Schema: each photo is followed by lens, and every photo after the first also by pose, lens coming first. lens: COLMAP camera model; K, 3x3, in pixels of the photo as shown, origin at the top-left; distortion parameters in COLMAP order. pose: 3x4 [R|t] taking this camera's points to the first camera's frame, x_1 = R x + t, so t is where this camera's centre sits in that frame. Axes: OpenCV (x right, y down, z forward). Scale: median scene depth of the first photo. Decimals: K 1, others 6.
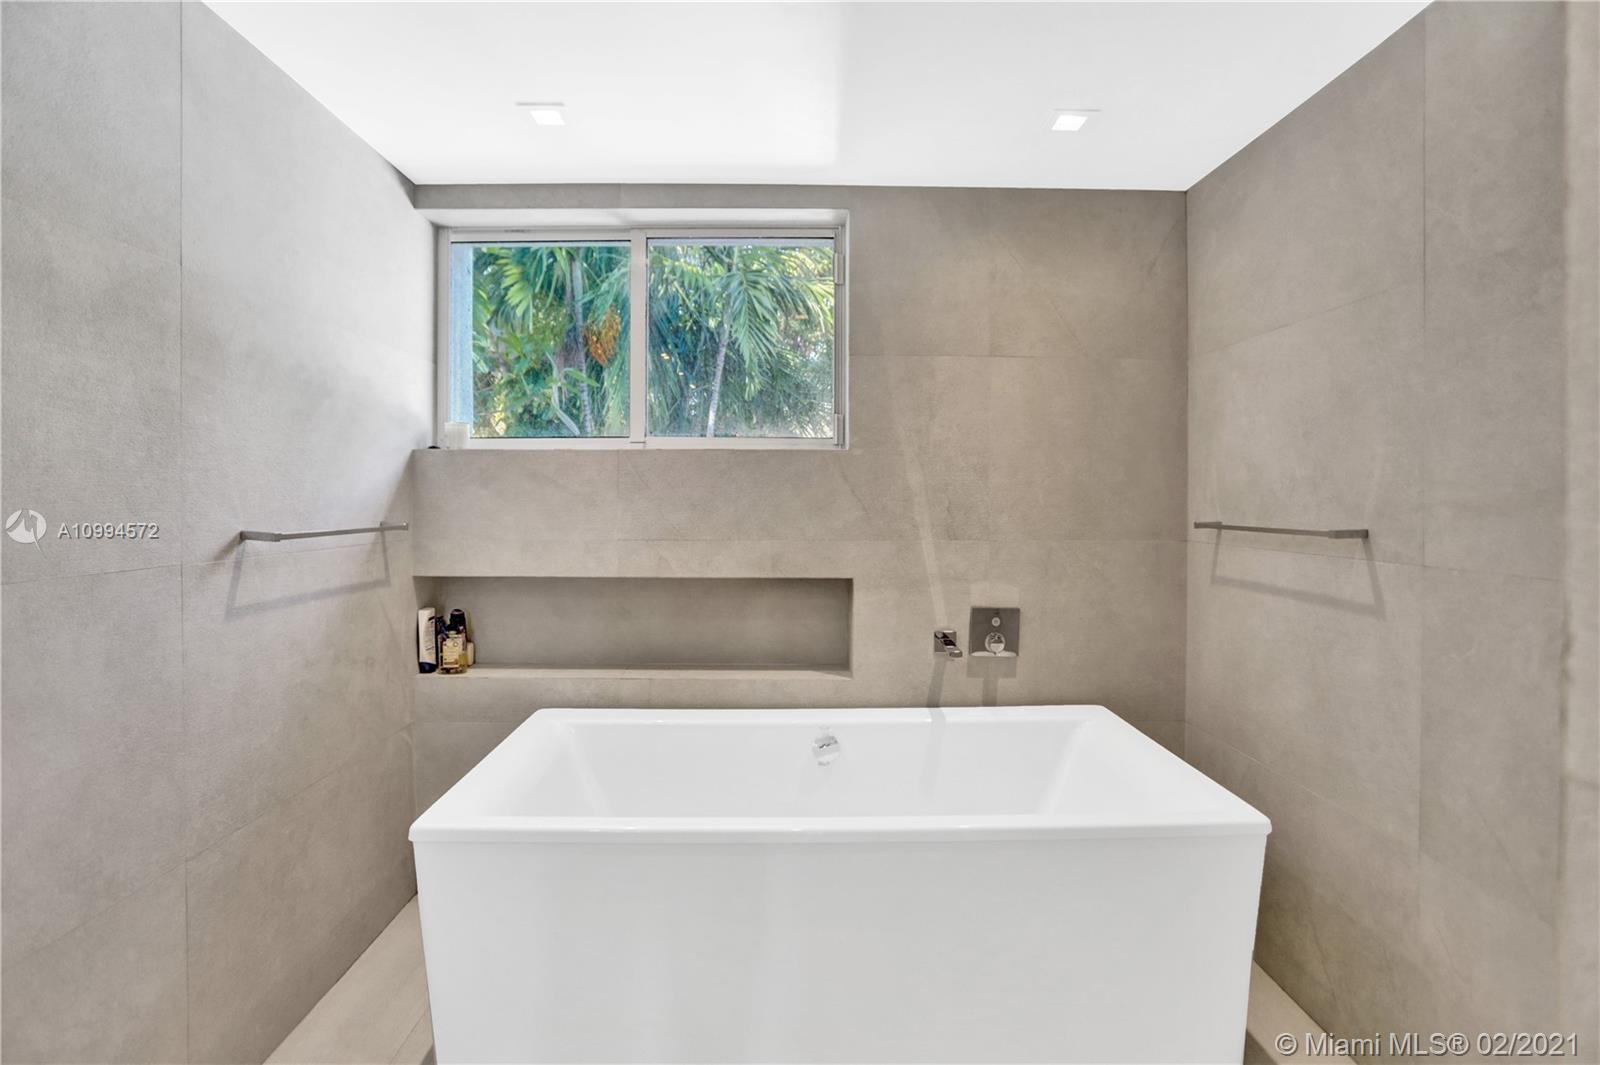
lens RADIAL K [[782.8, 0, 799.7], [0, 782.8, 530.7], [0, 0, 1]] dist [-0.034774, 0.006654]
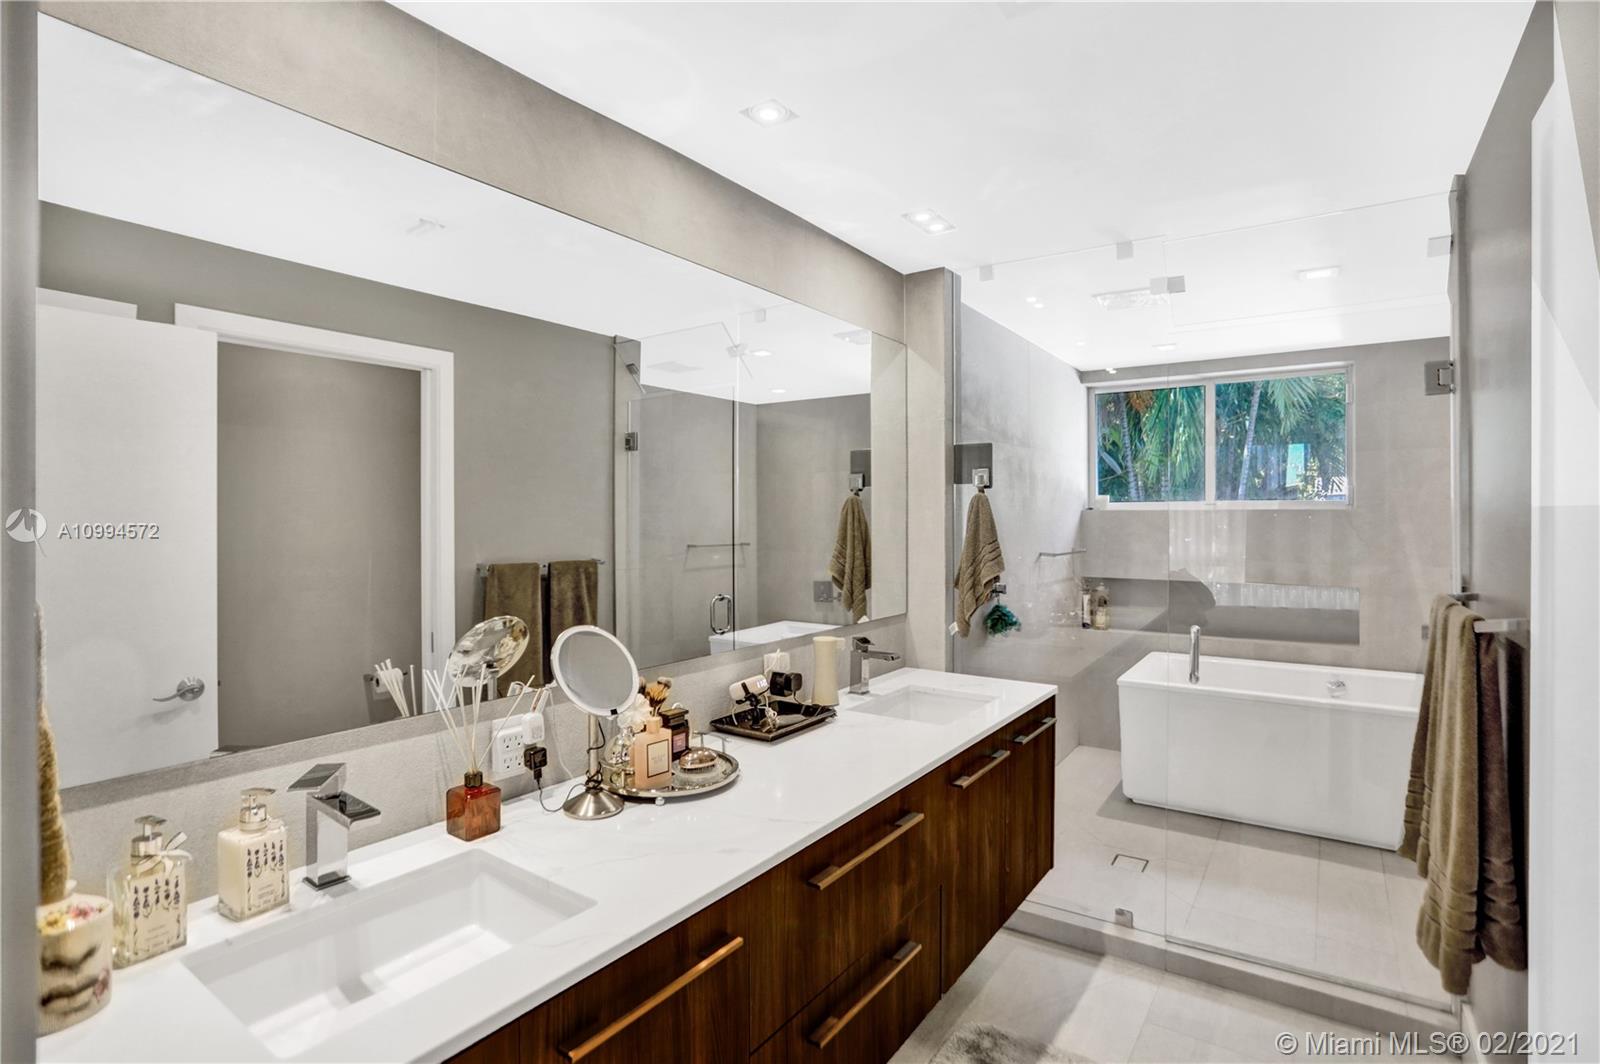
lens RADIAL K [[782.8, 0, 804.6], [0, 782.8, 526.4], [0, 0, 1]] dist [-0.034774, 0.006654]
pose [[0.813445, 0.004145, -0.581628, 0.062873], [-0.022940, 0.999425, -0.024961, -0.001628], [0.581190, 0.033647, 0.813072, -0.945925]]
